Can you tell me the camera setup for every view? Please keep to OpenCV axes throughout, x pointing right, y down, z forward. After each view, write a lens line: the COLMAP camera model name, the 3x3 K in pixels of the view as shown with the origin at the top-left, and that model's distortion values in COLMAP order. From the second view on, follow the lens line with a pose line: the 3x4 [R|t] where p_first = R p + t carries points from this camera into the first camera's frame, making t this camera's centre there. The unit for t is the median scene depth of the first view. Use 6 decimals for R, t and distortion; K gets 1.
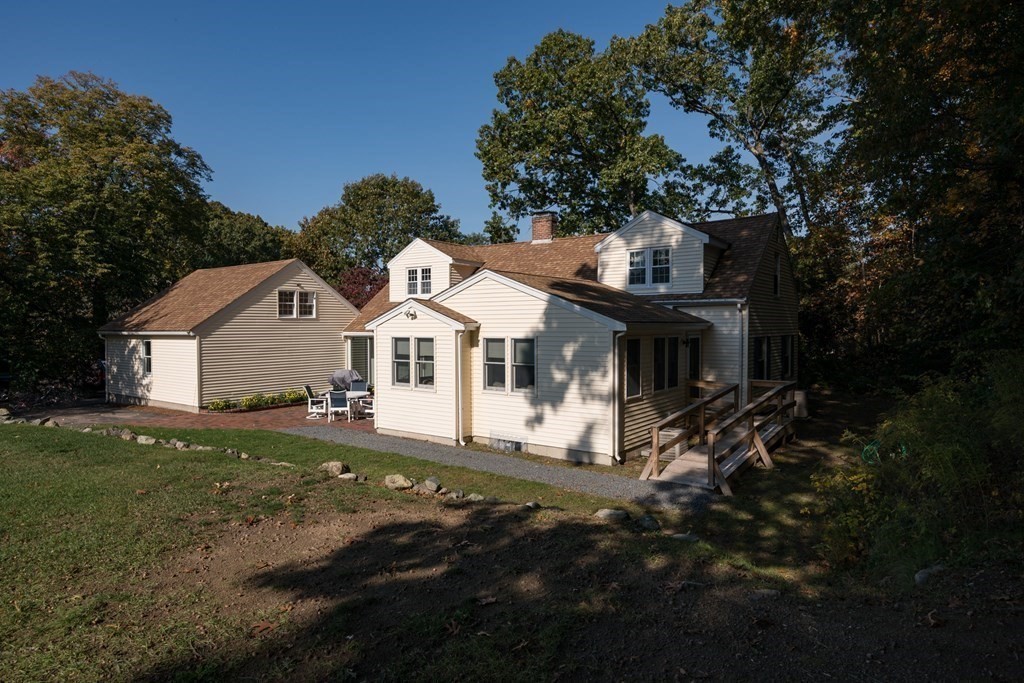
lens RADIAL K [[596.7, 0, 512.0], [0, 596.7, 341.5], [0, 0, 1]] dist [0.000186, -0.000316]
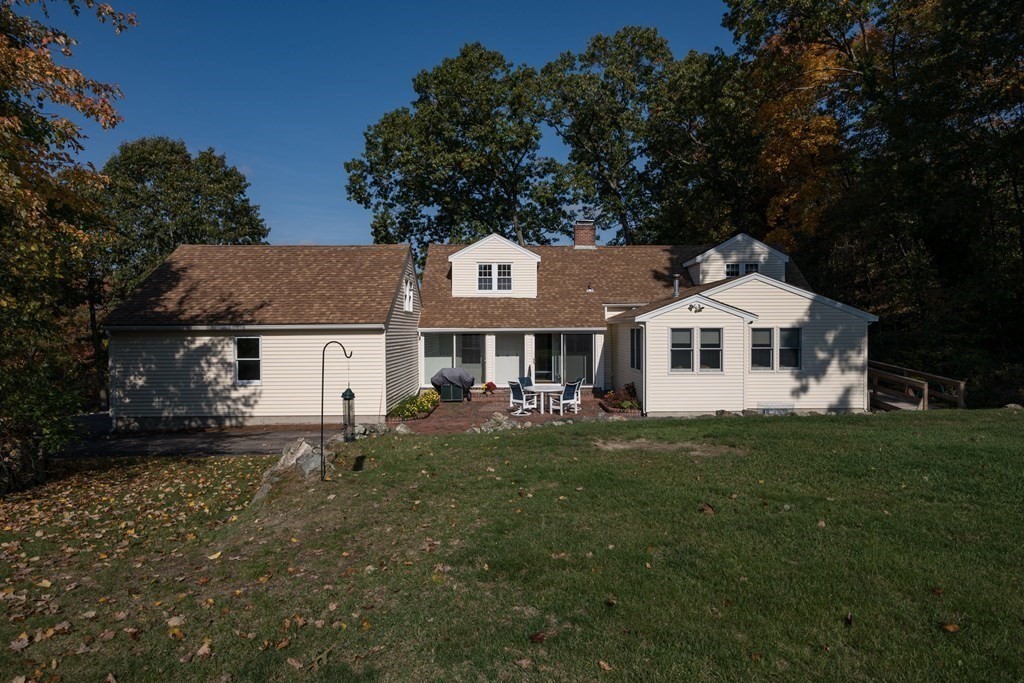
lens RADIAL K [[596.7, 0, 512.0], [0, 596.7, 341.5], [0, 0, 1]] dist [0.000186, -0.000316]
pose [[0.801161, -0.011454, 0.598339, -1.079574], [0.017874, 0.999829, -0.004793, 0.017265], [-0.598182, 0.014534, 0.801229, 0.280283]]
